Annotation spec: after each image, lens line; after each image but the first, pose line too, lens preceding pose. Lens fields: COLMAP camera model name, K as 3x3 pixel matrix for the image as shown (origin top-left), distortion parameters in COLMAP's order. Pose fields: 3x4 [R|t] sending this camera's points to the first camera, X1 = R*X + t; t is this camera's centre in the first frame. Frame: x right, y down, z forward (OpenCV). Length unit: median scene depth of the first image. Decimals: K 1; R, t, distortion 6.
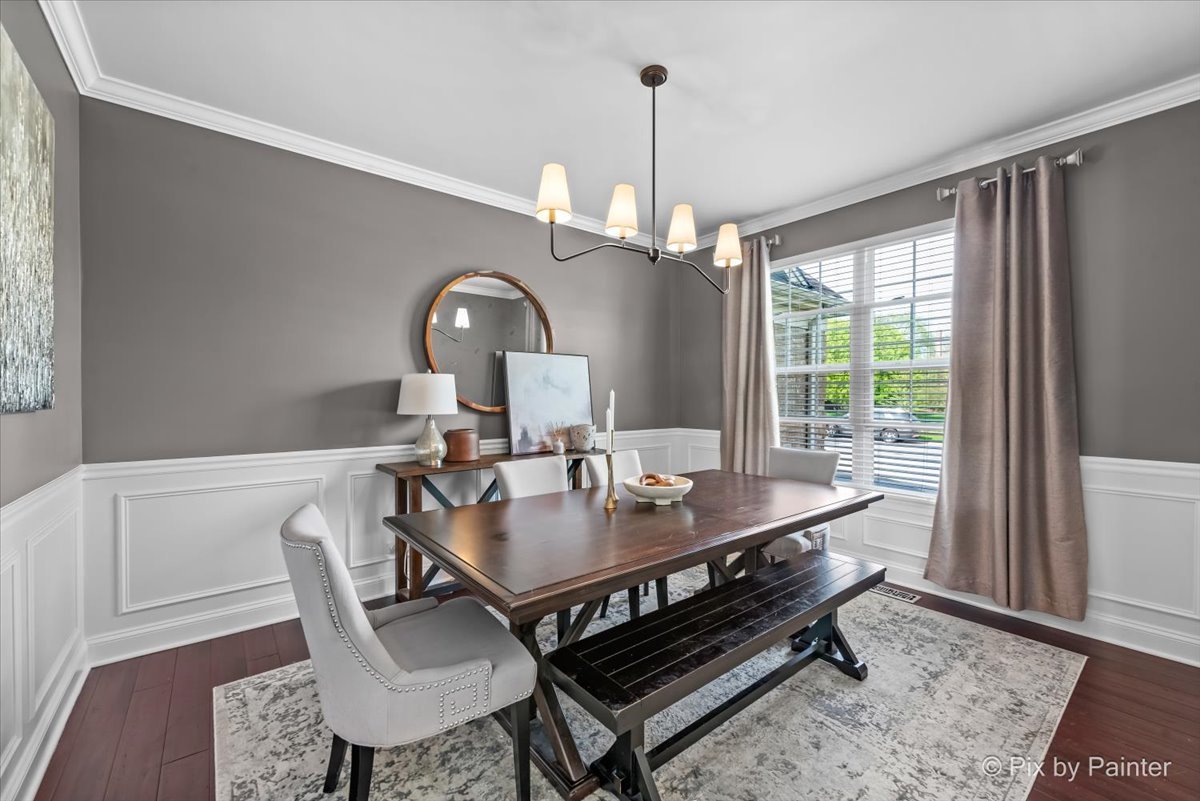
lens RADIAL K [[481.3, 0, 604.5], [0, 481.3, 395.7], [0, 0, 1]] dist [0.021240, -0.005264]
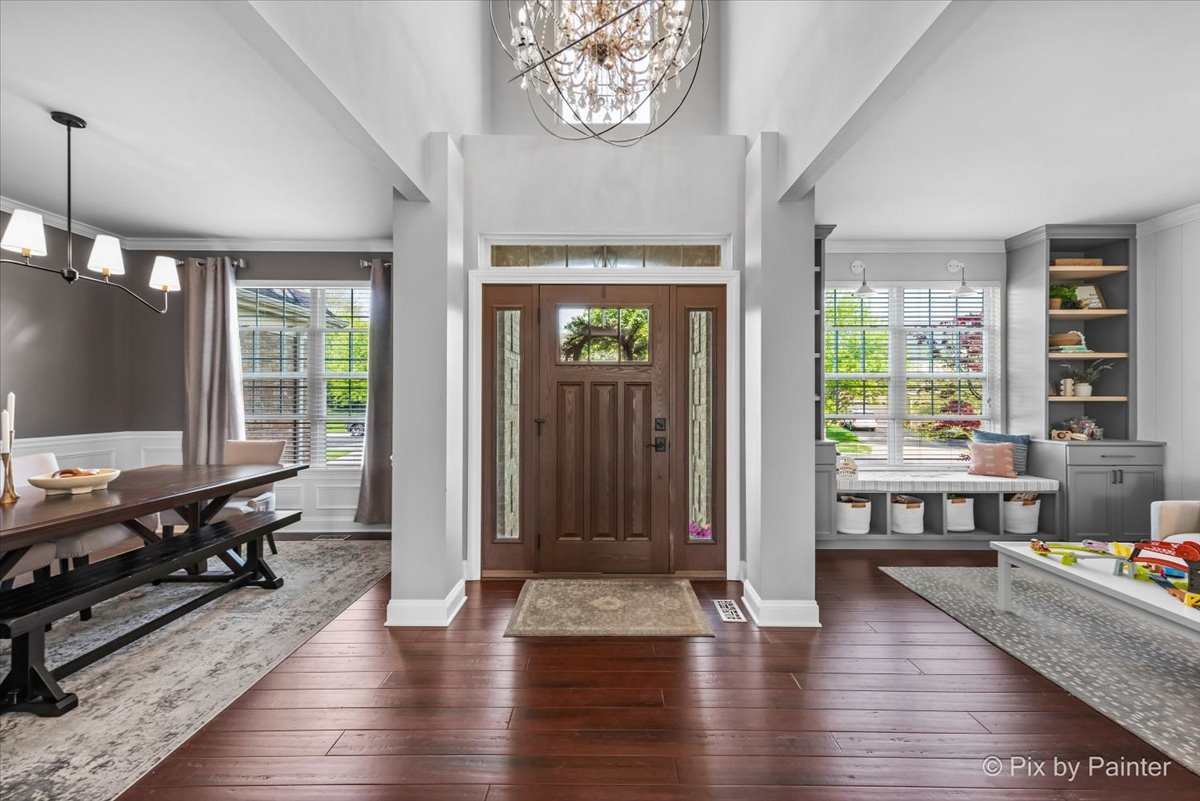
lens RADIAL K [[481.3, 0, 604.5], [0, 481.3, 395.7], [0, 0, 1]] dist [0.021240, -0.005264]
pose [[0.632287, 0.001754, 0.774732, 0.004620], [-0.002181, 0.999998, -0.000484, -0.007619], [-0.774731, -0.001384, 0.632289, -0.645667]]
